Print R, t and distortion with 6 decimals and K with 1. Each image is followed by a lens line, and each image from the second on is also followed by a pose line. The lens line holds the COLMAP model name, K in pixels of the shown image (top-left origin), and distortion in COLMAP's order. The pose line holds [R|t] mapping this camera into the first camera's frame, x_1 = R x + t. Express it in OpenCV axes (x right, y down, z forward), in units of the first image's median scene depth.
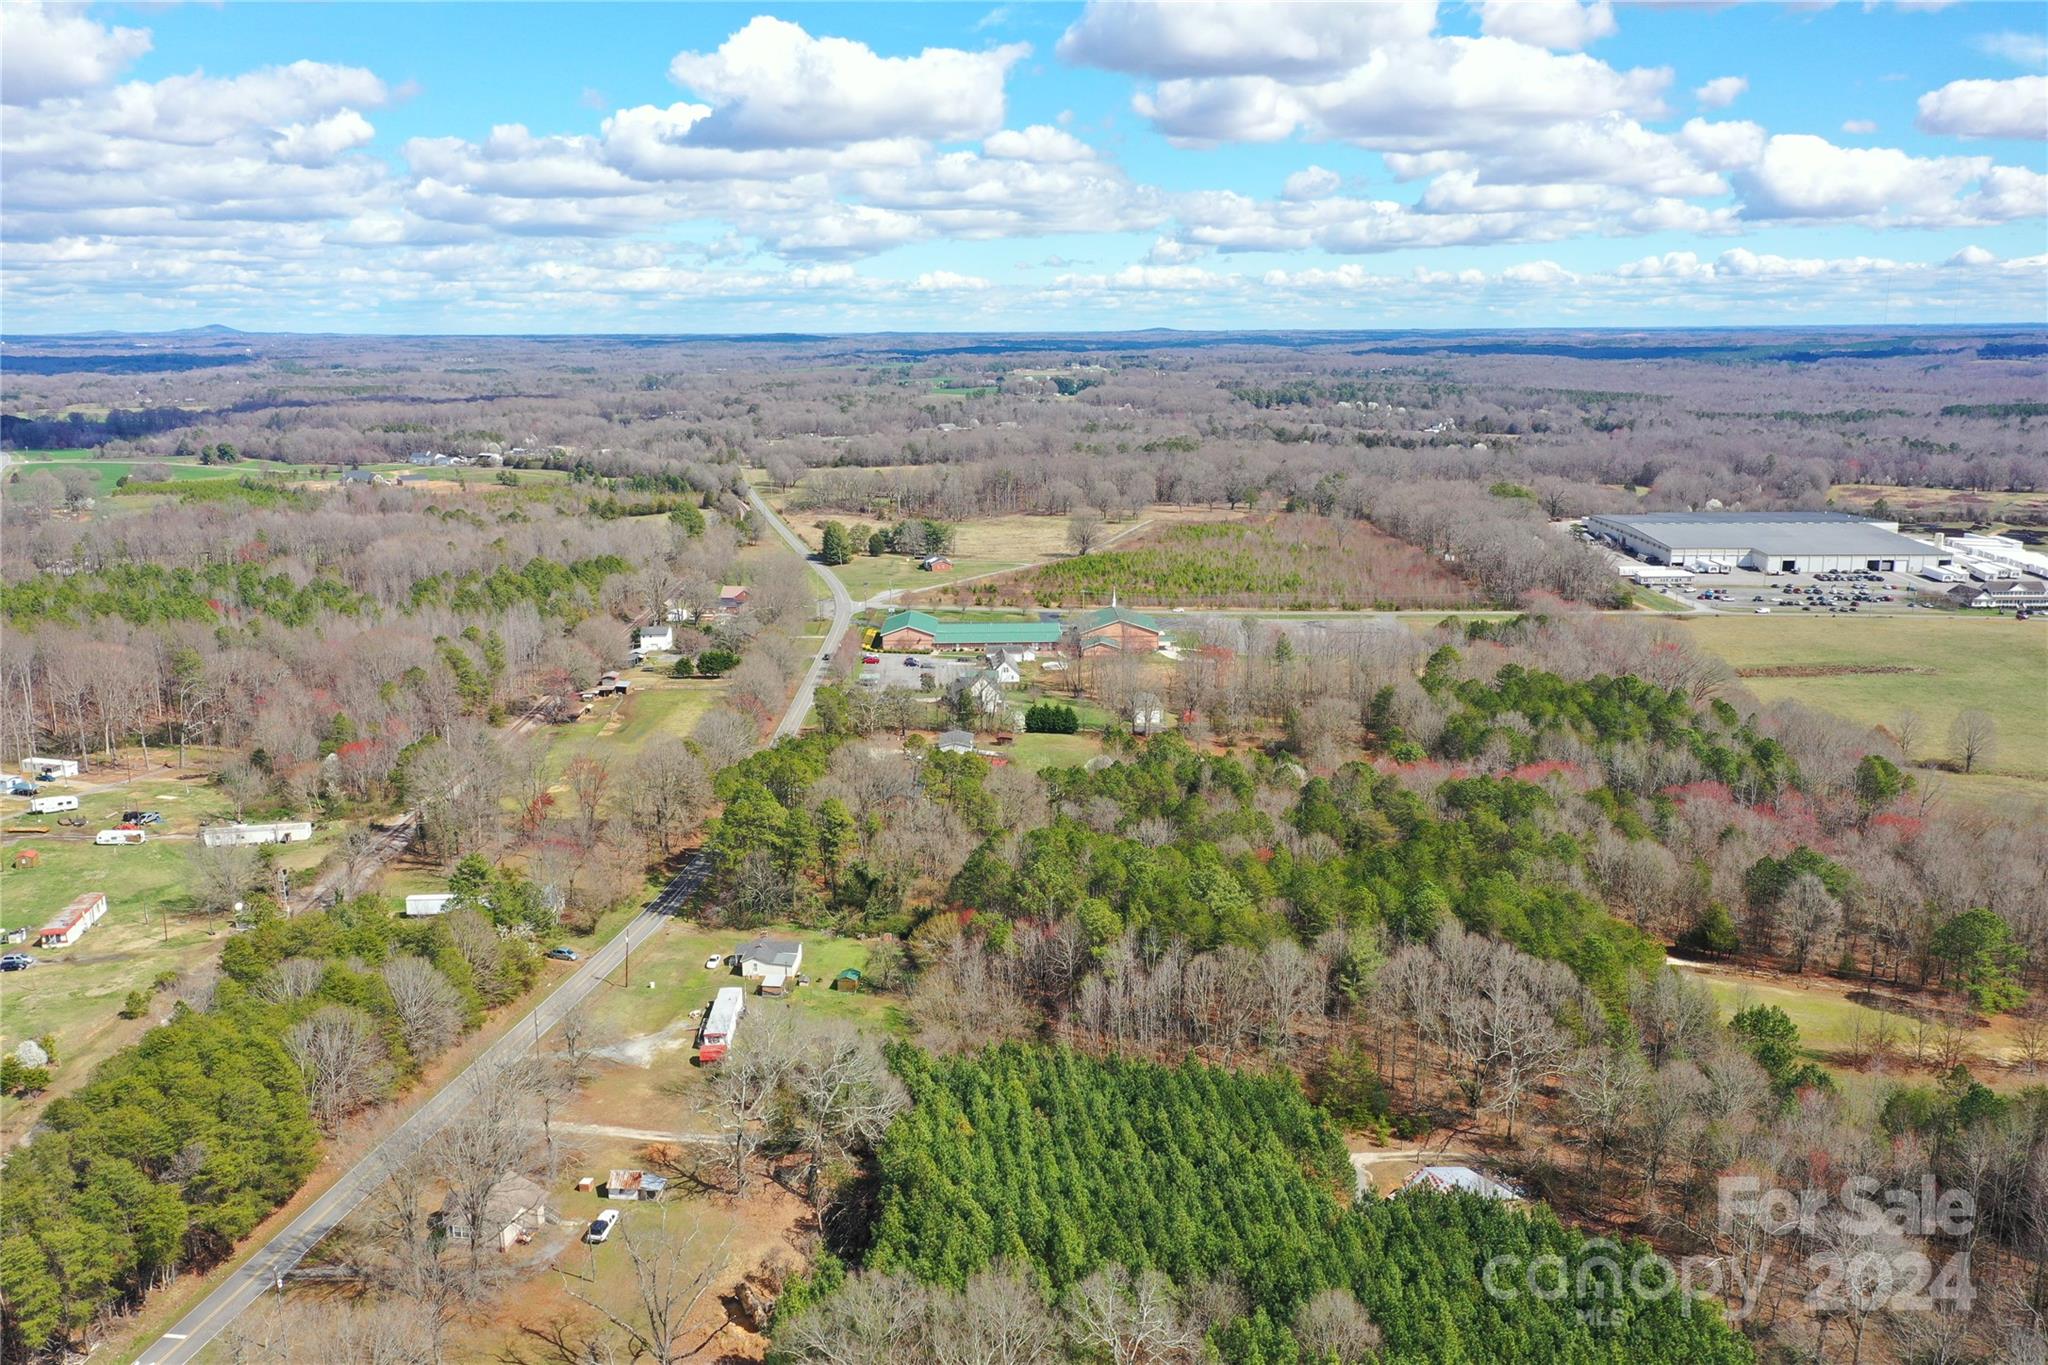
lens RADIAL K [[1629.0, 0, 1012.3], [0, 1629.0, 683.9], [0, 0, 1]] dist [0.012072, 0.015198]
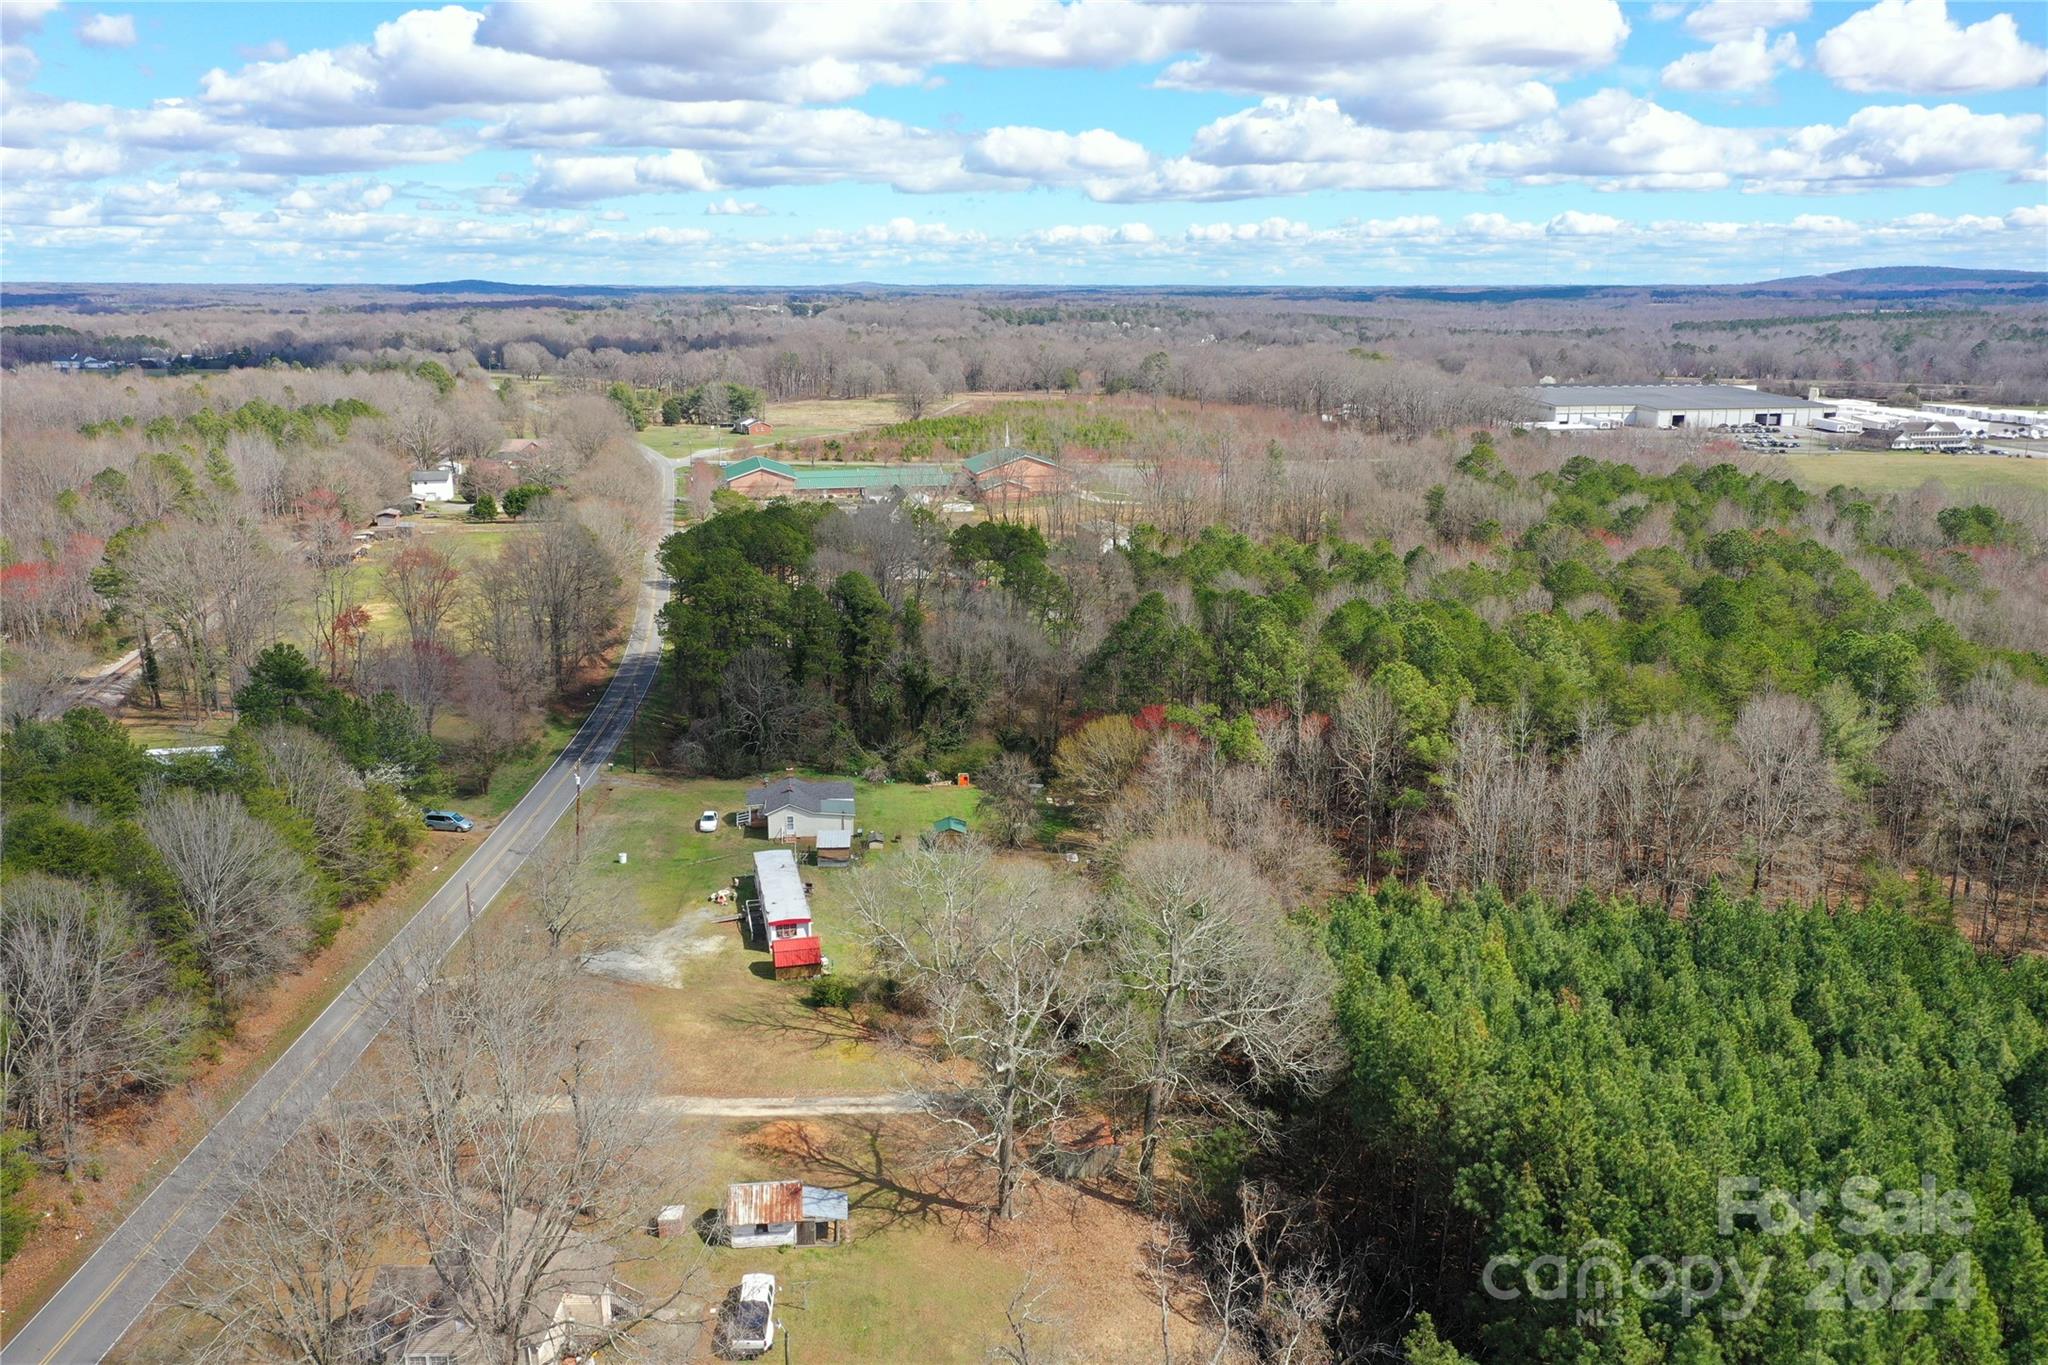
lens RADIAL K [[1629.0, 0, 1017.0], [0, 1629.0, 687.1], [0, 0, 1]] dist [0.012072, 0.015198]
pose [[0.983793, -0.036302, 0.175596, -0.185473], [0.031500, 0.999052, 0.030054, 0.112720], [-0.176520, -0.024036, 0.984004, 0.412476]]
